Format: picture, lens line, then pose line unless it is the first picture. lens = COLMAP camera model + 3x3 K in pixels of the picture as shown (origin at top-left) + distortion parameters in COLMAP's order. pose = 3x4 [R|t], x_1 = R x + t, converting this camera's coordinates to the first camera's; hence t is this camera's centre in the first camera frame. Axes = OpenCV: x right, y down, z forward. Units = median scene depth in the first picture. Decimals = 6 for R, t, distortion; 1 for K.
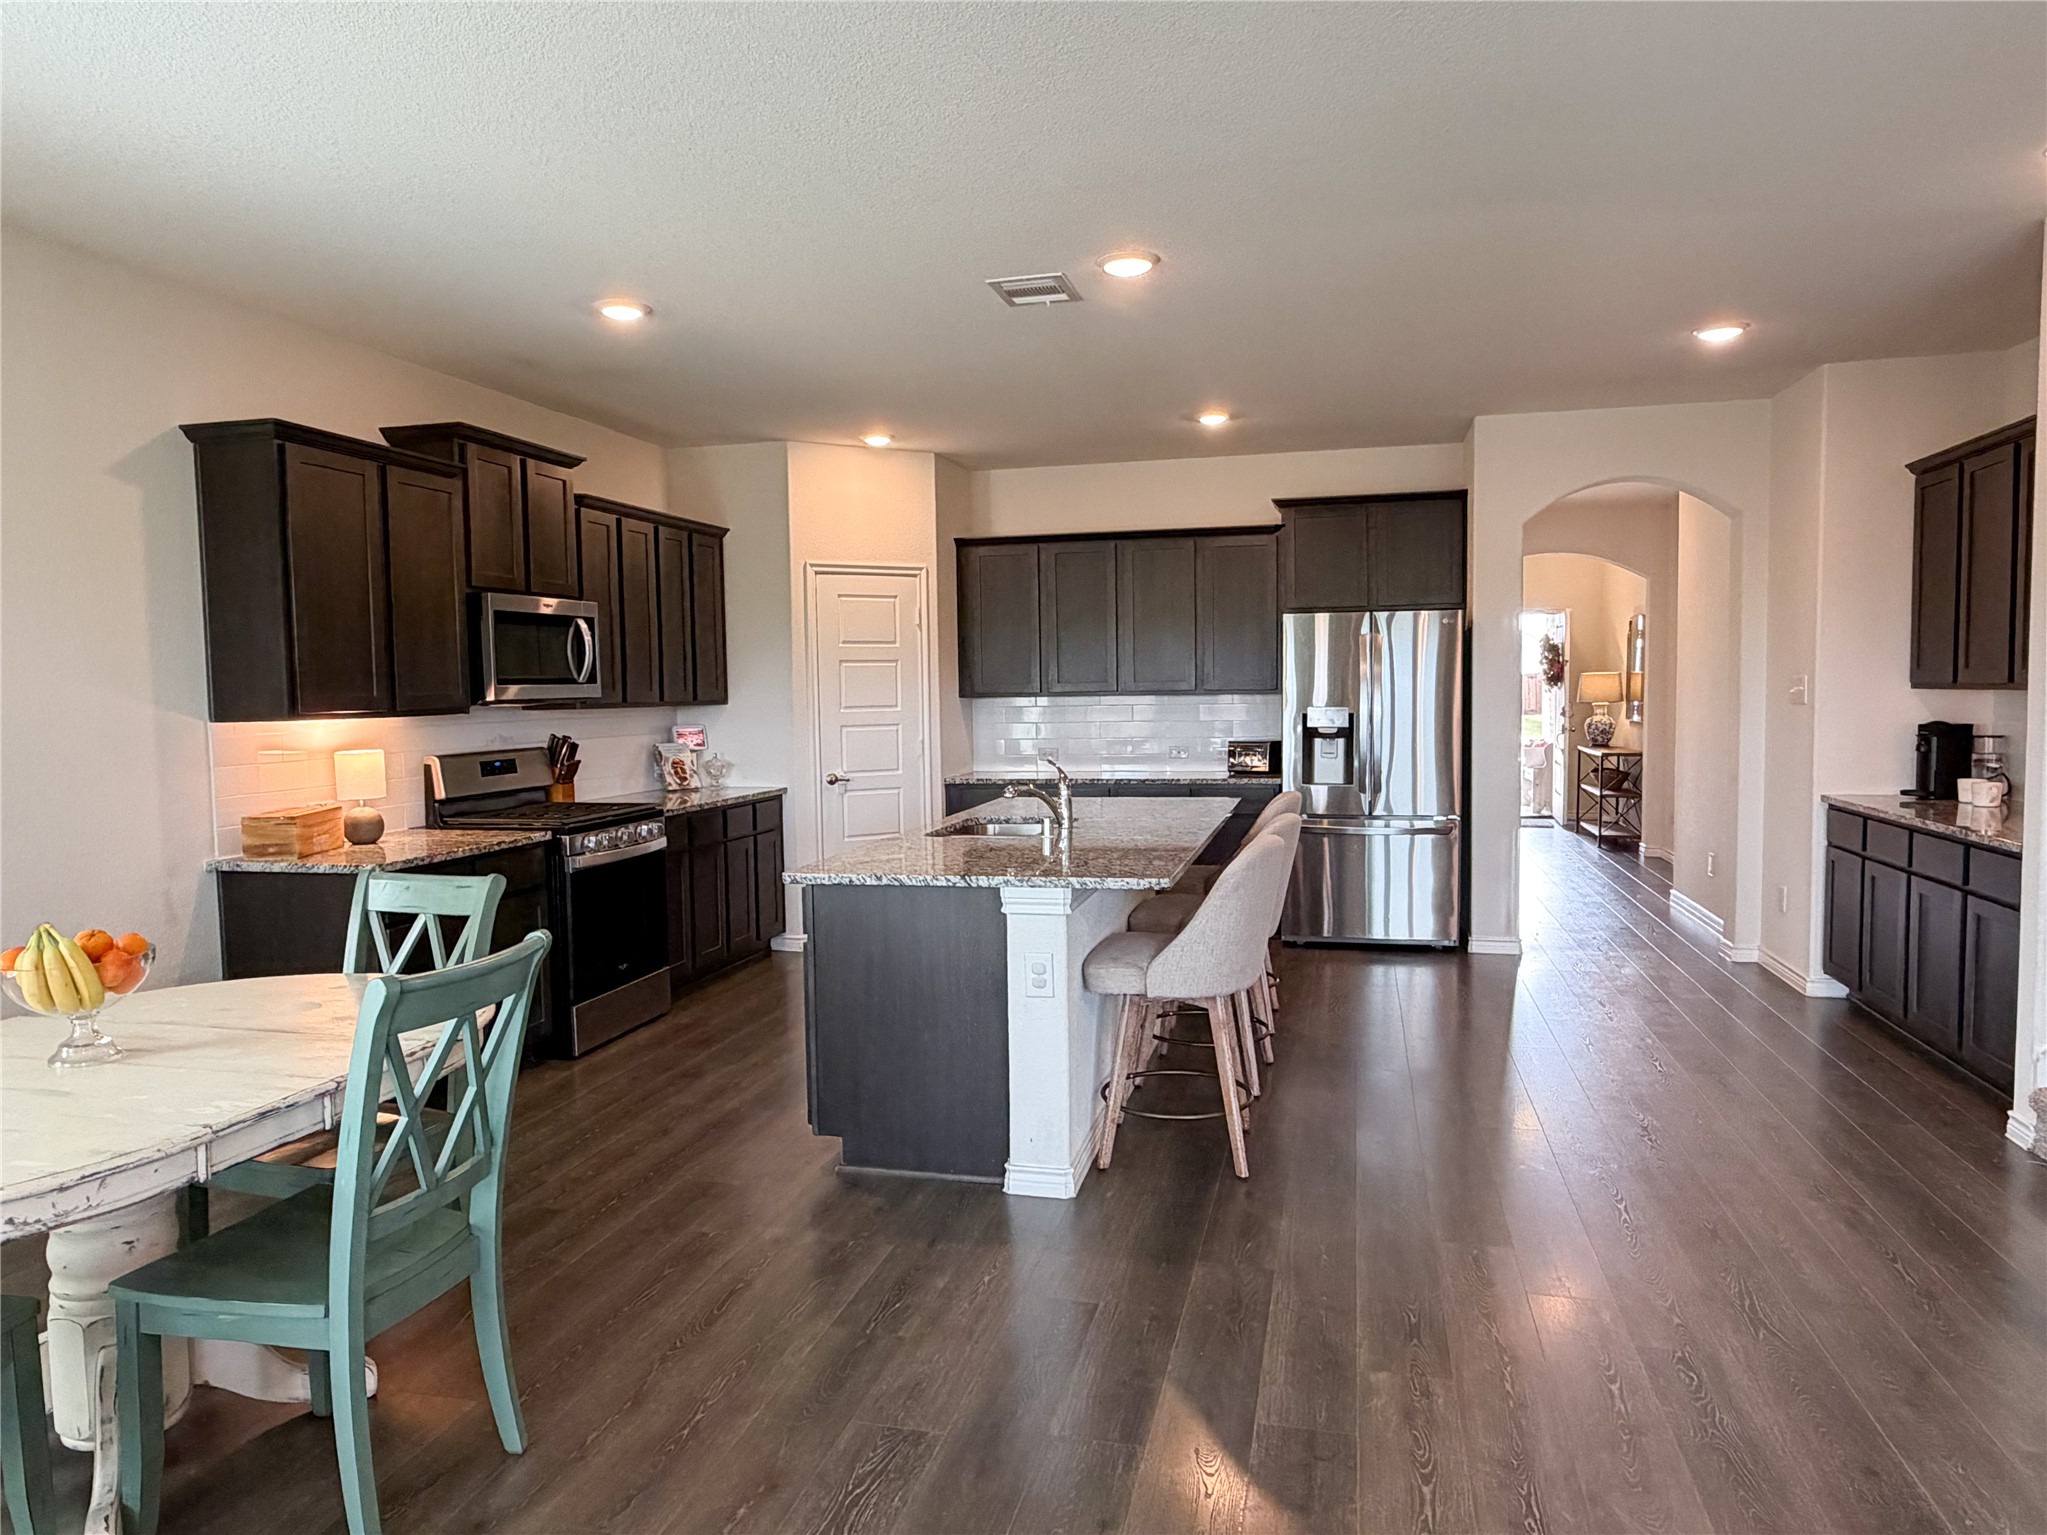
lens RADIAL K [[1304.9, 0, 1022.0], [0, 1304.9, 772.9], [0, 0, 1]] dist [0.007350, -0.001136]
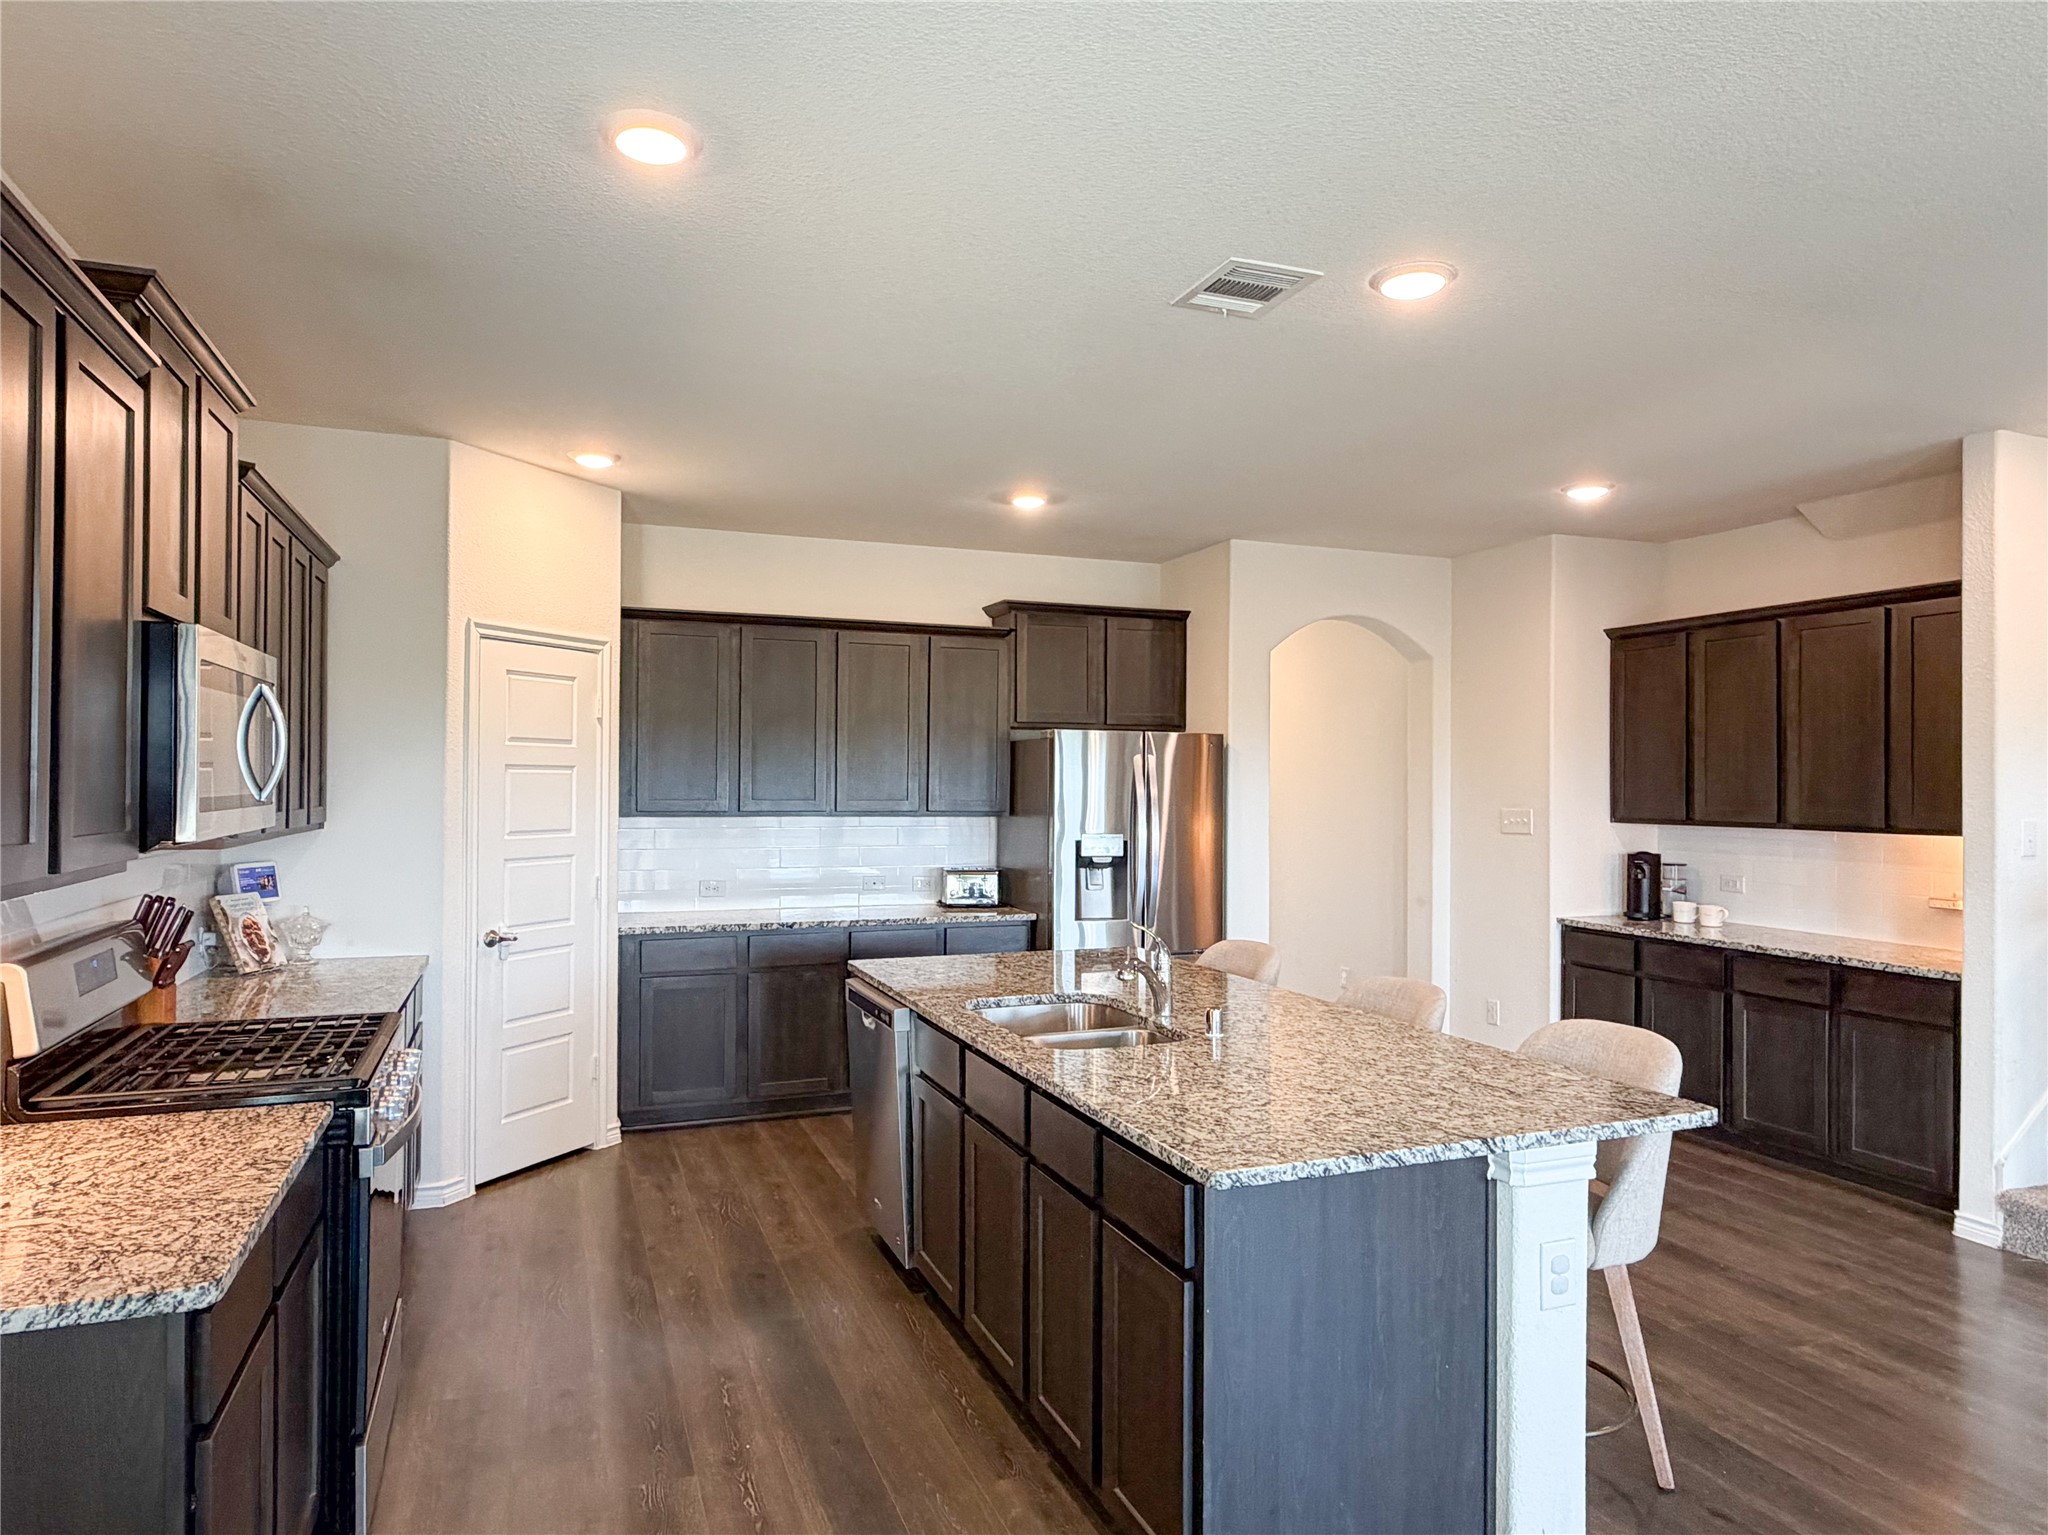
lens RADIAL K [[1208.1, 0, 931.3], [0, 1208.1, 747.1], [0, 0, 1]] dist [-0.001386, 0.001555]
pose [[0.822757, 0.038288, 0.567102, -0.396037], [0.018679, 0.995368, -0.094302, -0.038483], [-0.568086, 0.088180, 0.818231, 0.433869]]
